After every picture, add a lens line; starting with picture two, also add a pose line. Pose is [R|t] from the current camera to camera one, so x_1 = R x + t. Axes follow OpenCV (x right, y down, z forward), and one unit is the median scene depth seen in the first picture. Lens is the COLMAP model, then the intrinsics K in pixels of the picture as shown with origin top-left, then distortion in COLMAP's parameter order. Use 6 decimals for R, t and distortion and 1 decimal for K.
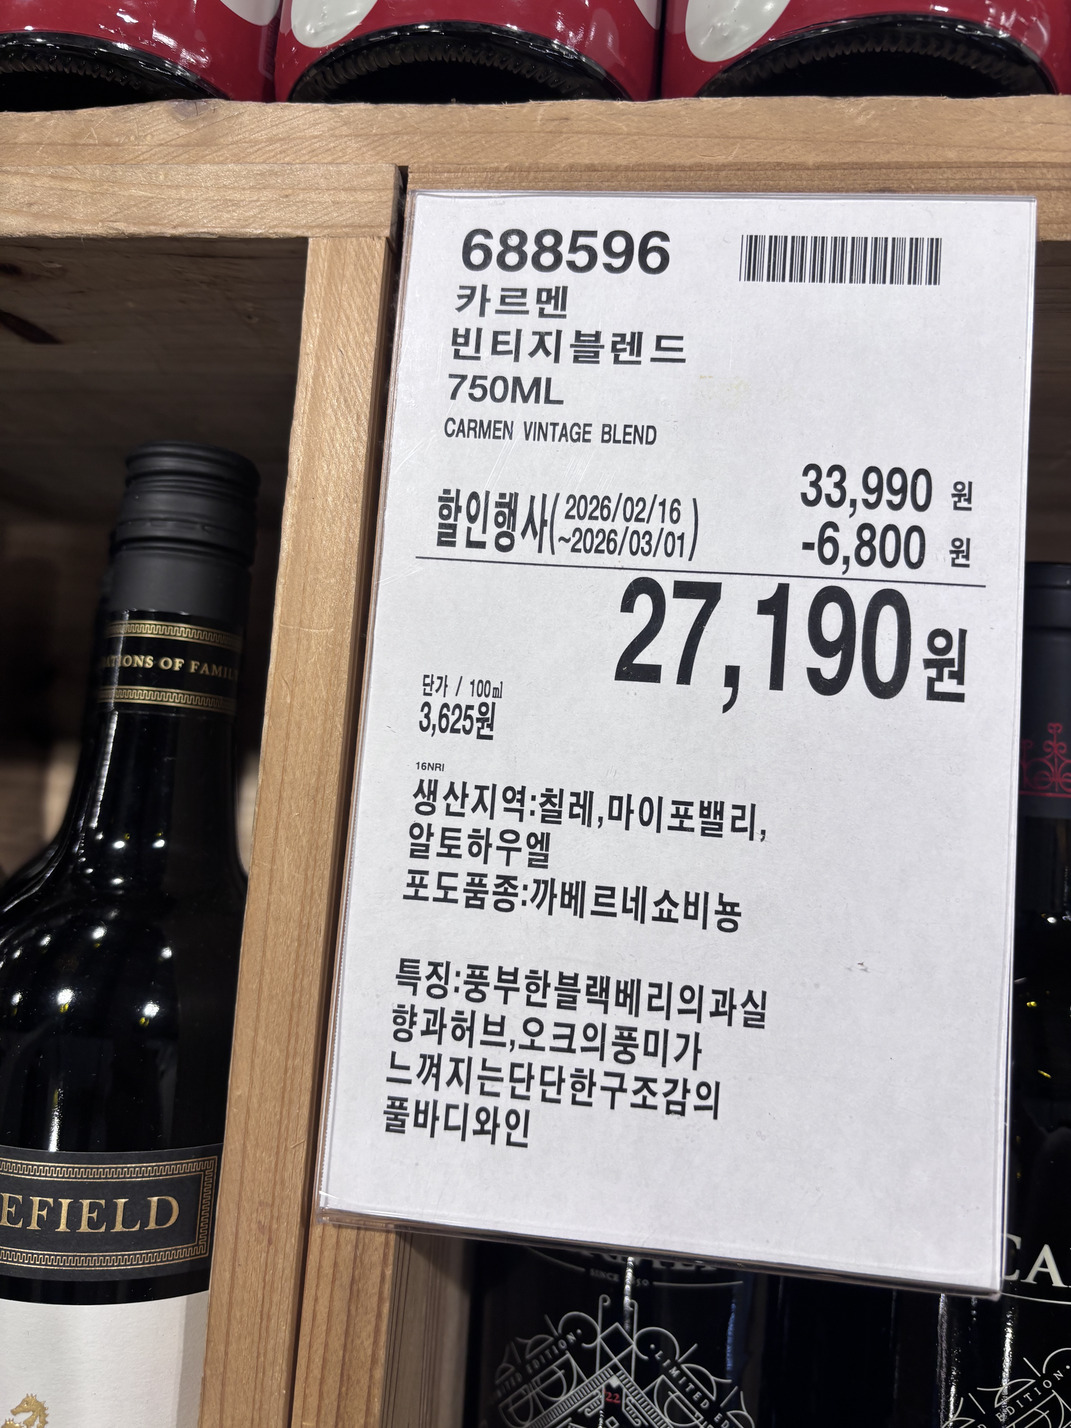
lens RADIAL K [[1171.9, 0, 535.2], [0, 1171.9, 701.3], [0, 0, 1]] dist [0.076957, -0.190407]
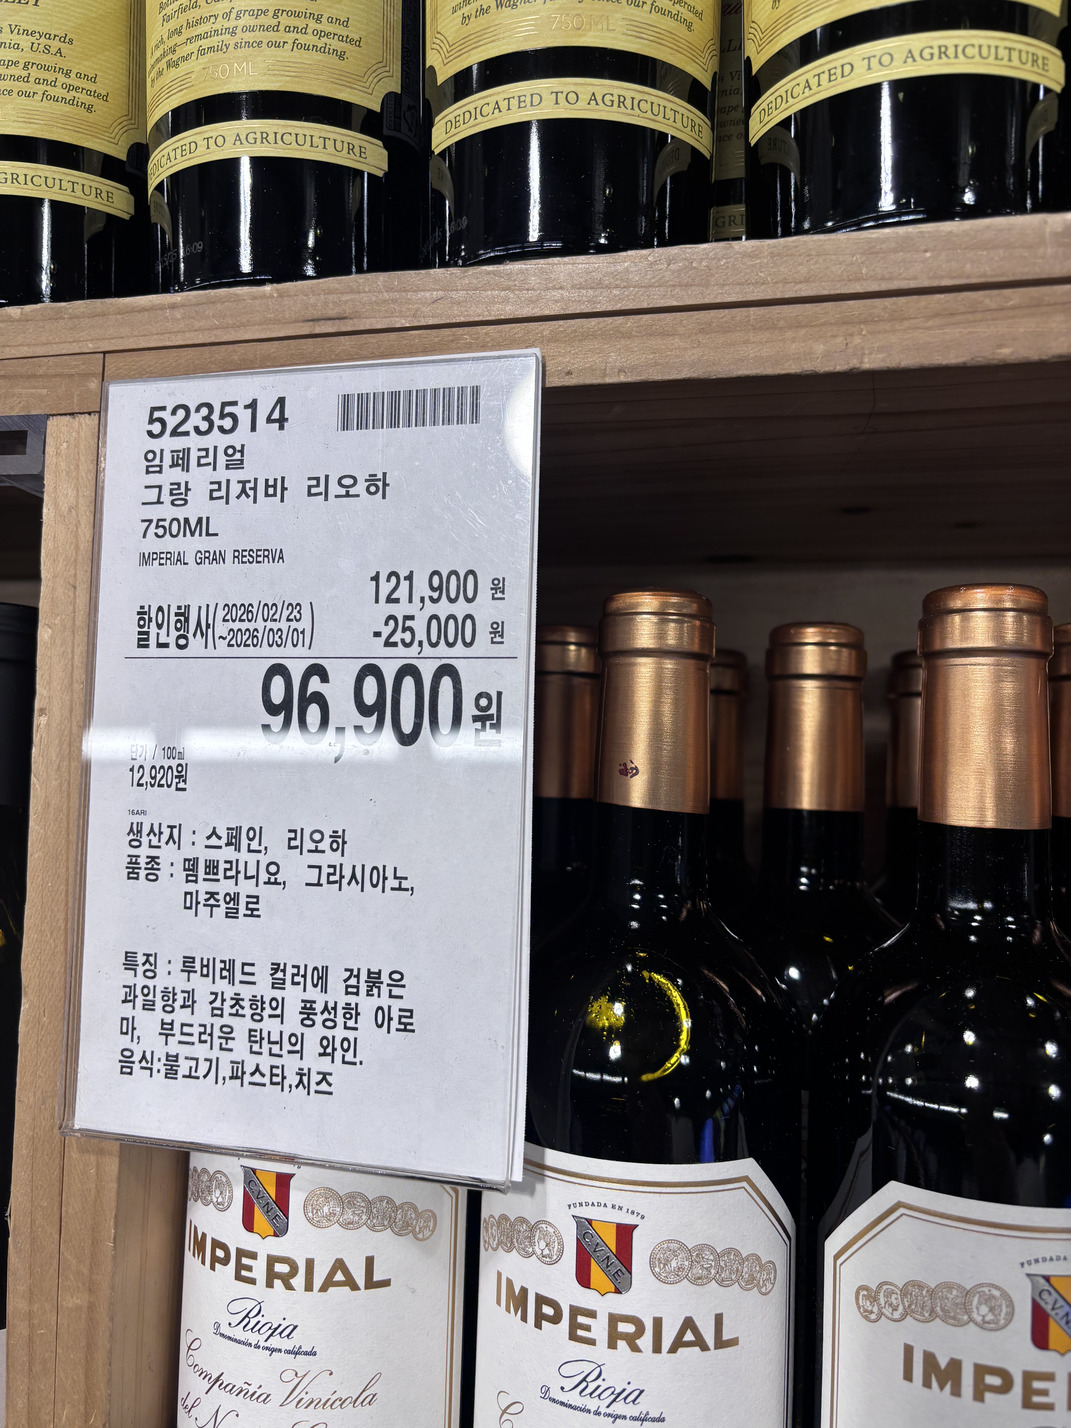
lens RADIAL K [[1171.9, 0, 495.9], [0, 1171.9, 728.1], [0, 0, 1]] dist [0.076957, -0.190407]
pose [[0.986854, -0.056047, -0.151587, 0.532741], [0.062220, 0.997403, 0.036288, -0.065302], [0.149159, -0.045243, 0.987778, -0.284996]]
